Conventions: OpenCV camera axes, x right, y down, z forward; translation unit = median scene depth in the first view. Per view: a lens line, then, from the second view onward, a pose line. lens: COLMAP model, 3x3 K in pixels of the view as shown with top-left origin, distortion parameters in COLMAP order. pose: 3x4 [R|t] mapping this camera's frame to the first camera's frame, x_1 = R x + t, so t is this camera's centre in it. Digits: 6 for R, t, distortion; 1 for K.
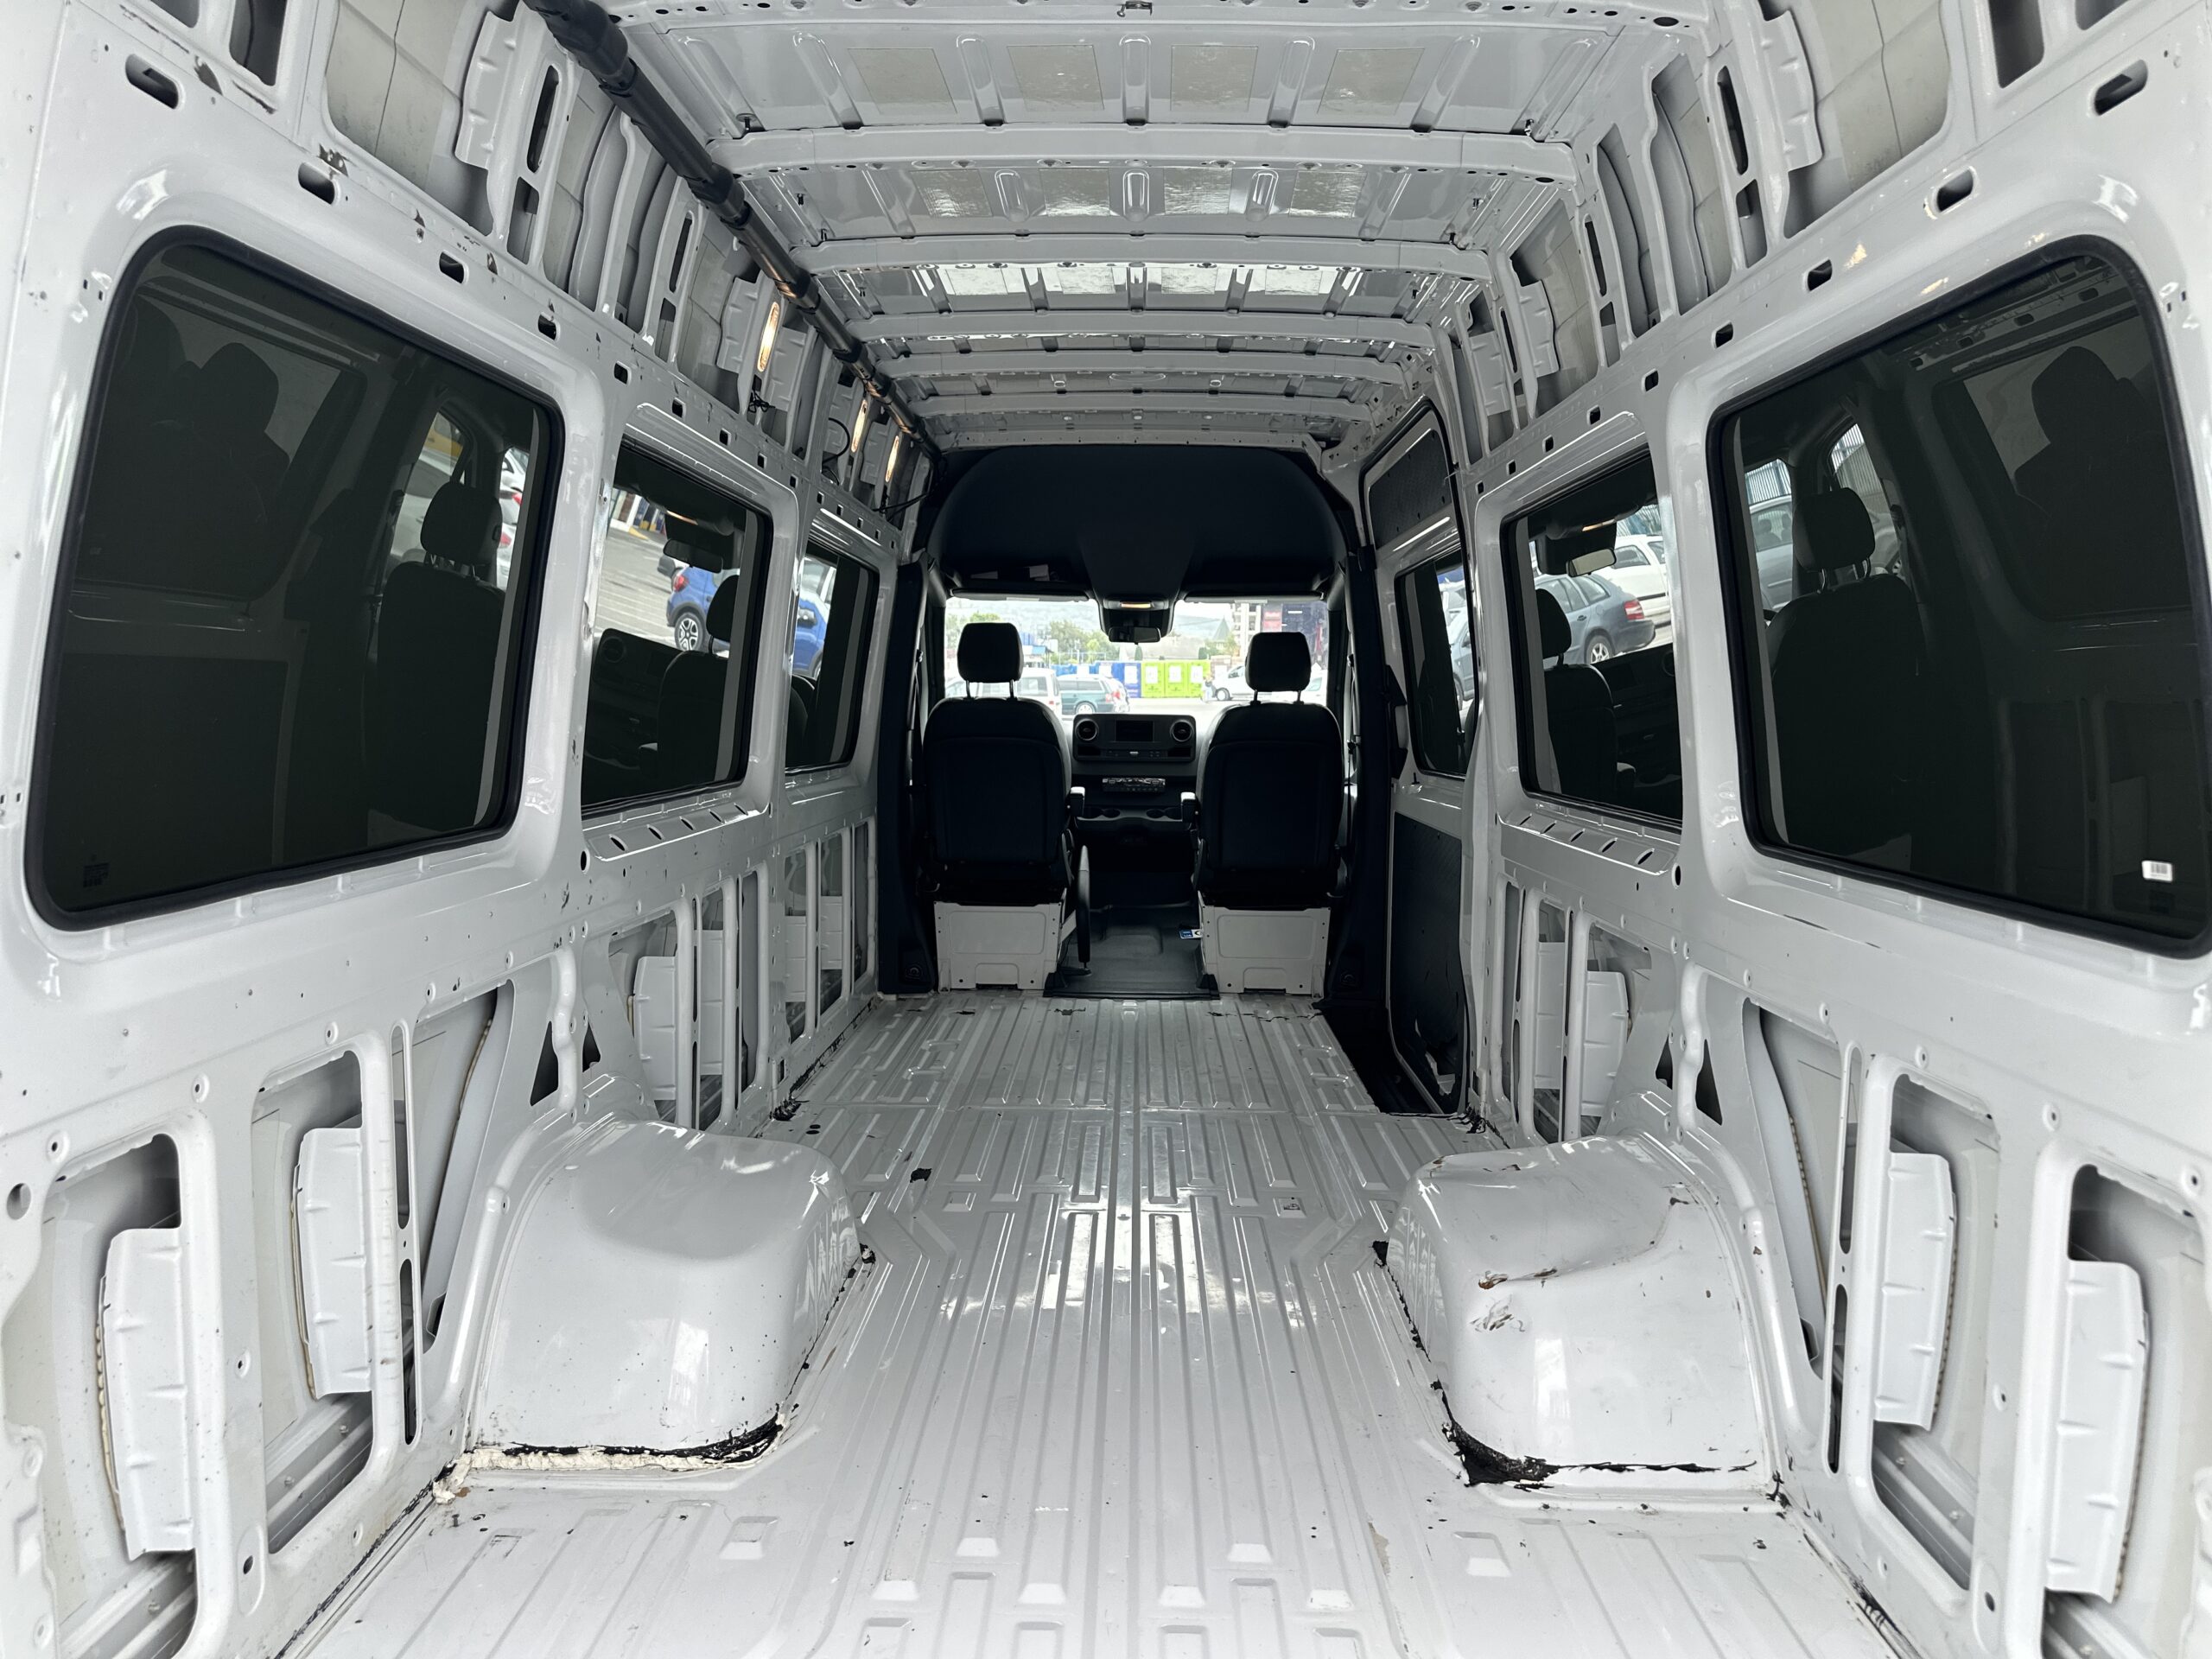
lens RADIAL K [[1543.6, 0, 1114.9], [0, 1543.6, 846.6], [0, 0, 1]] dist [0.057752, -0.116871]
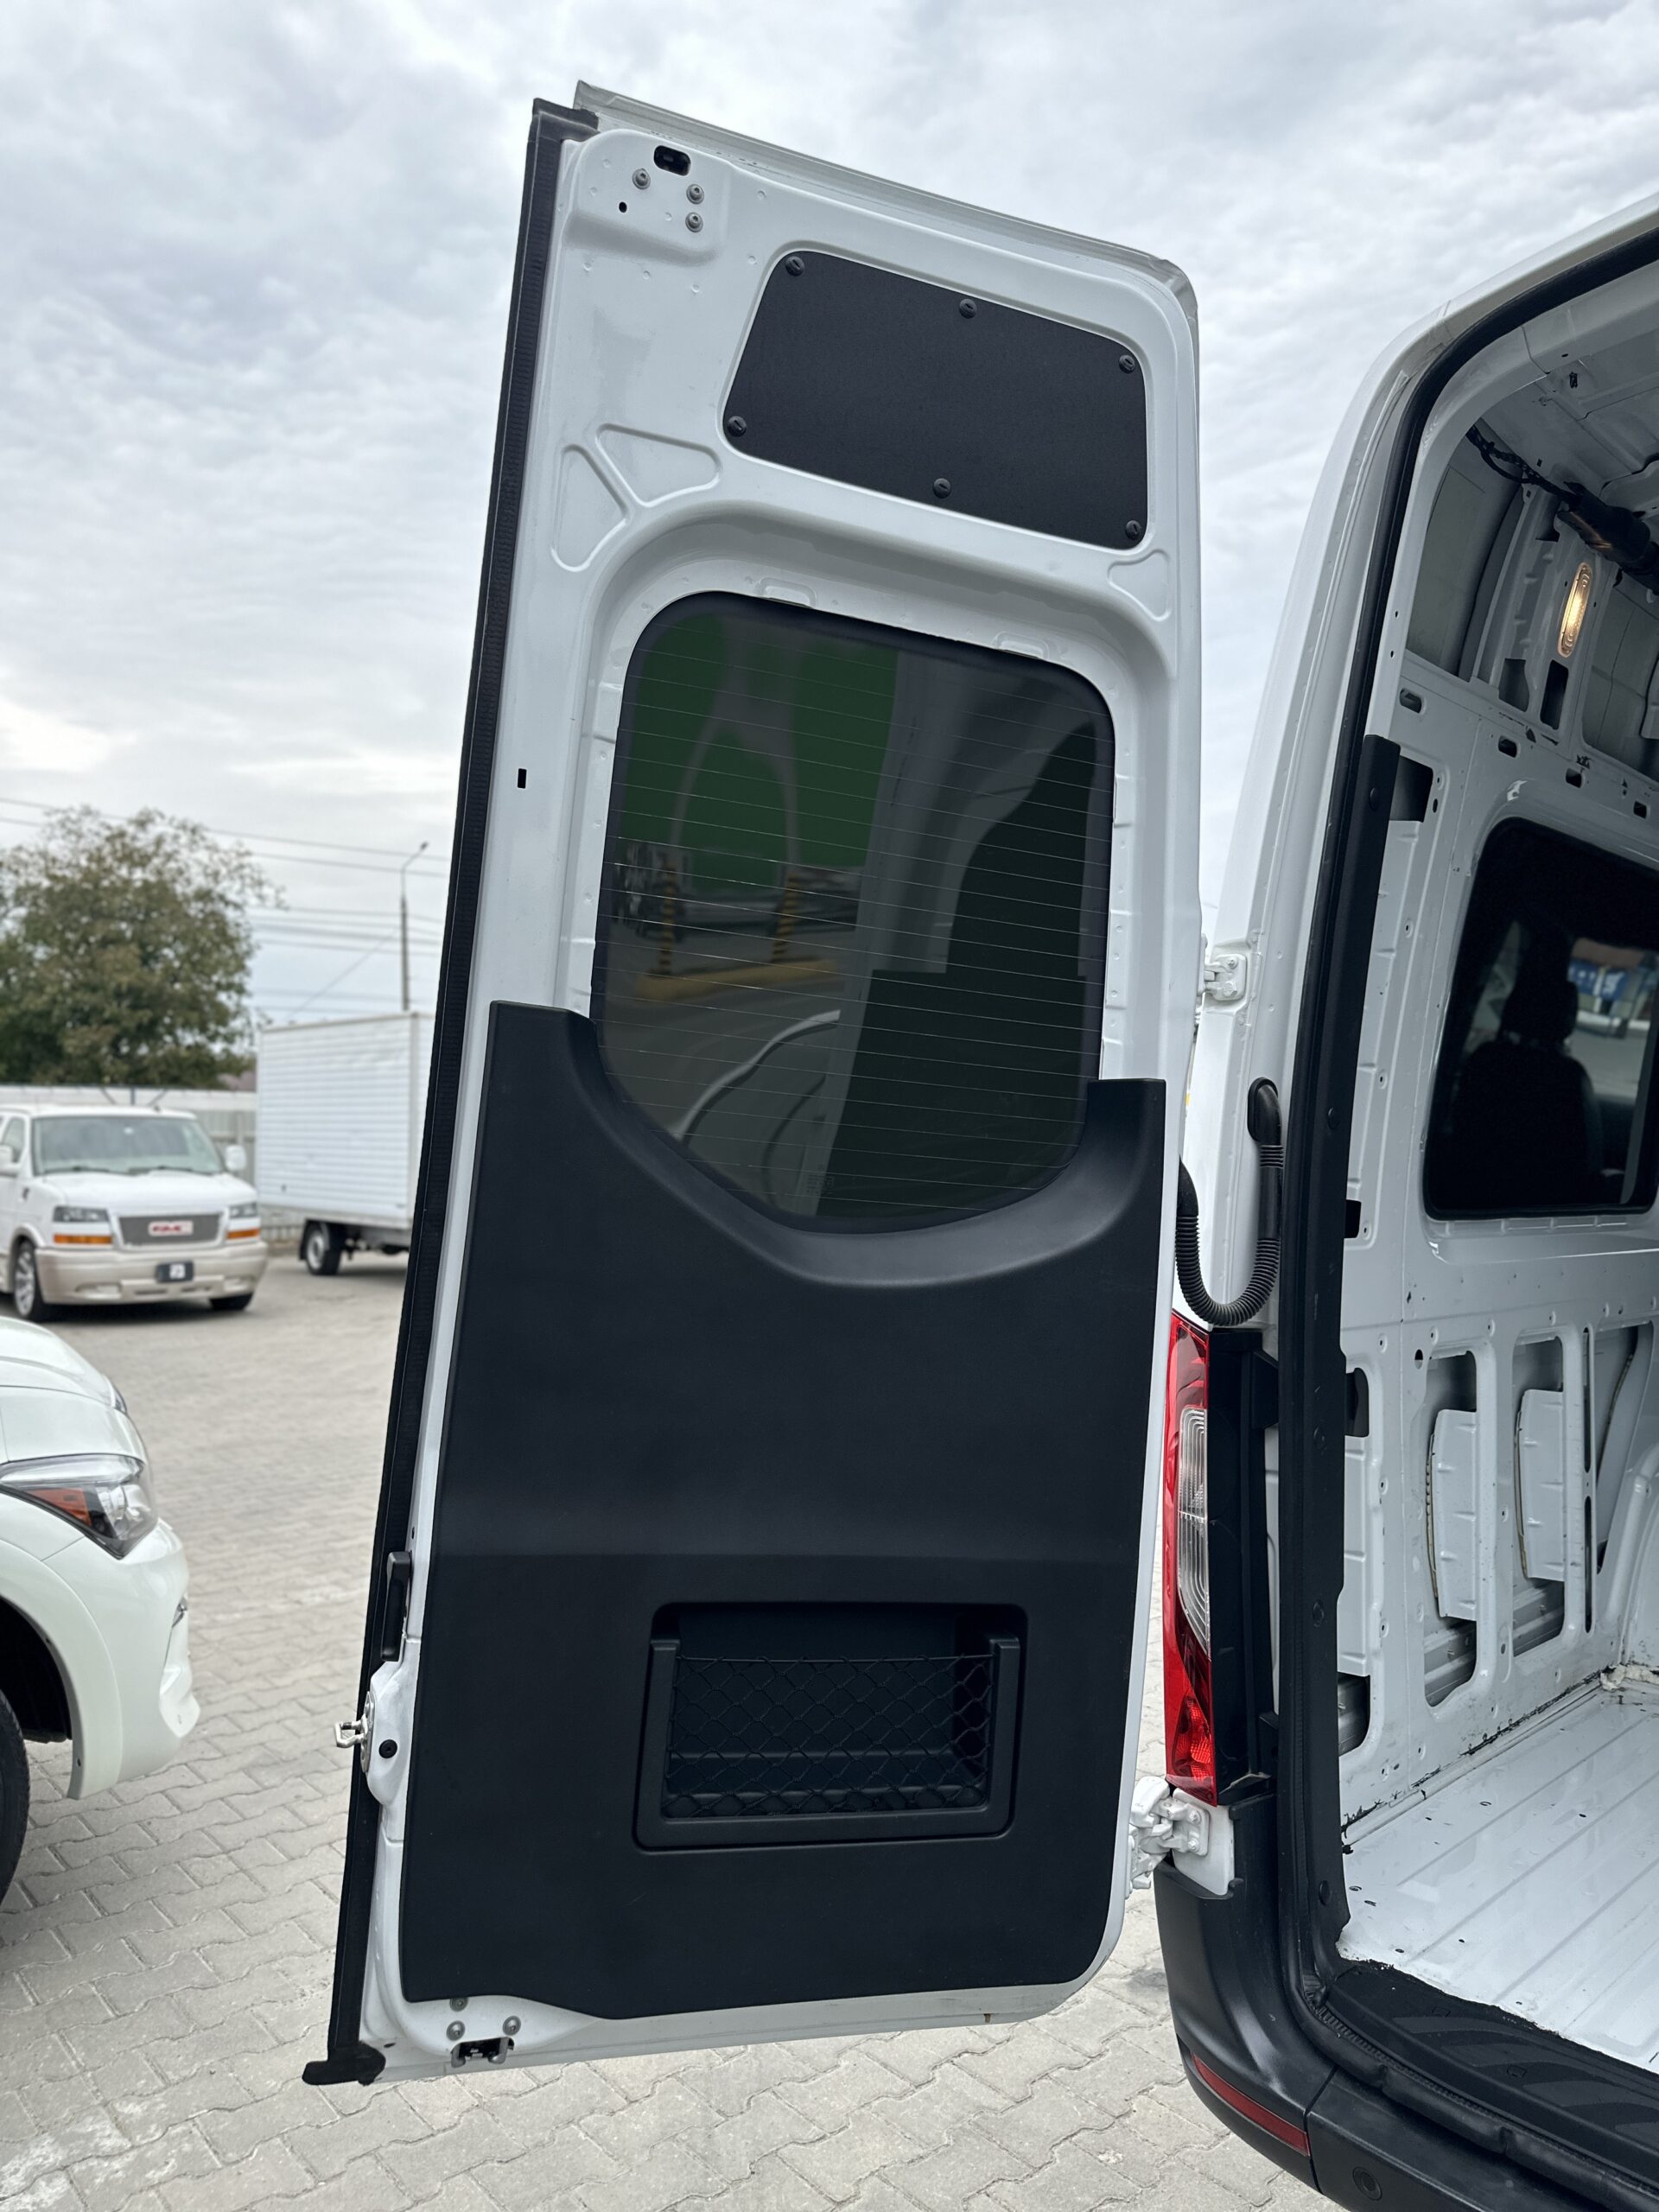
lens RADIAL K [[1561.4, 0, 842.0], [0, 1561.4, 1109.7], [0, 0, 1]] dist [0.046827, -0.056359]
pose [[0.717935, -0.025361, -0.695648, 0.039095], [-0.073683, 0.990953, -0.112171, 0.079821], [0.692199, 0.131789, 0.709572, -0.334263]]
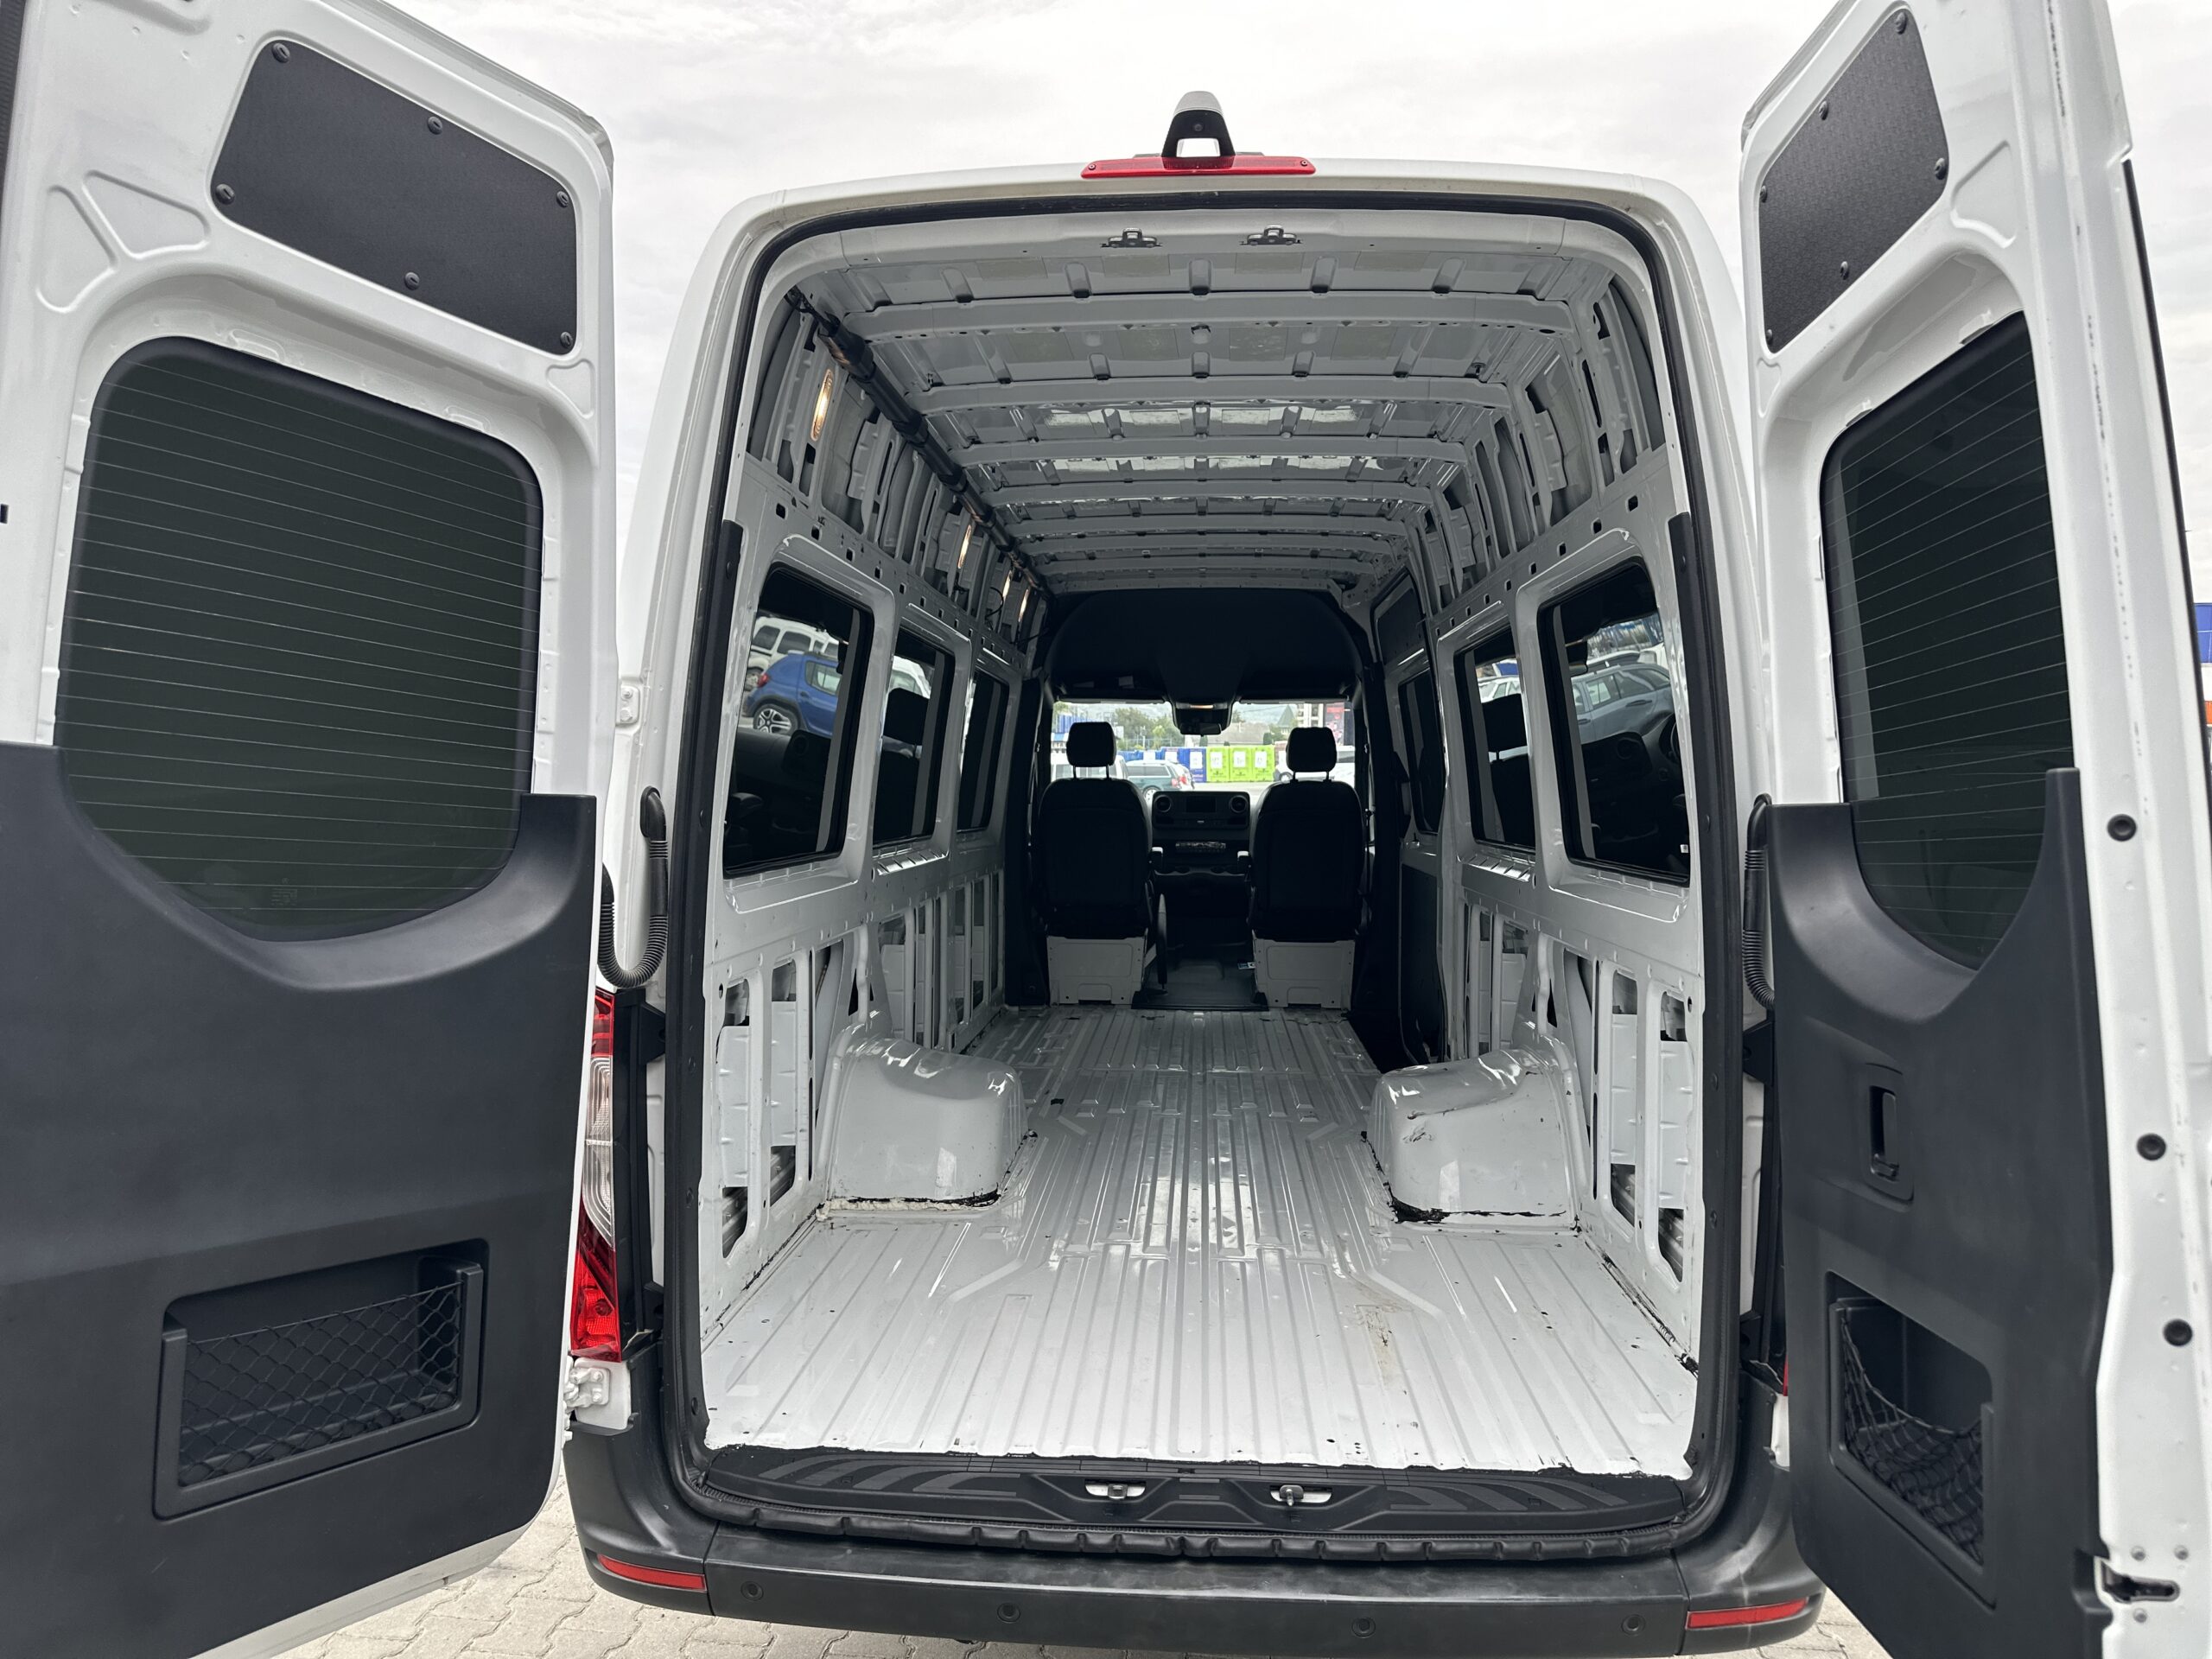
lens RADIAL K [[1557.4, 0, 1107.5], [0, 1557.4, 826.8], [0, 0, 1]] dist [0.108935, -0.166919]
pose [[0.998906, -0.004696, -0.046523, -0.008869], [0.001512, 0.997669, -0.068229, 0.059379], [0.046735, 0.068084, 0.996584, -0.541088]]
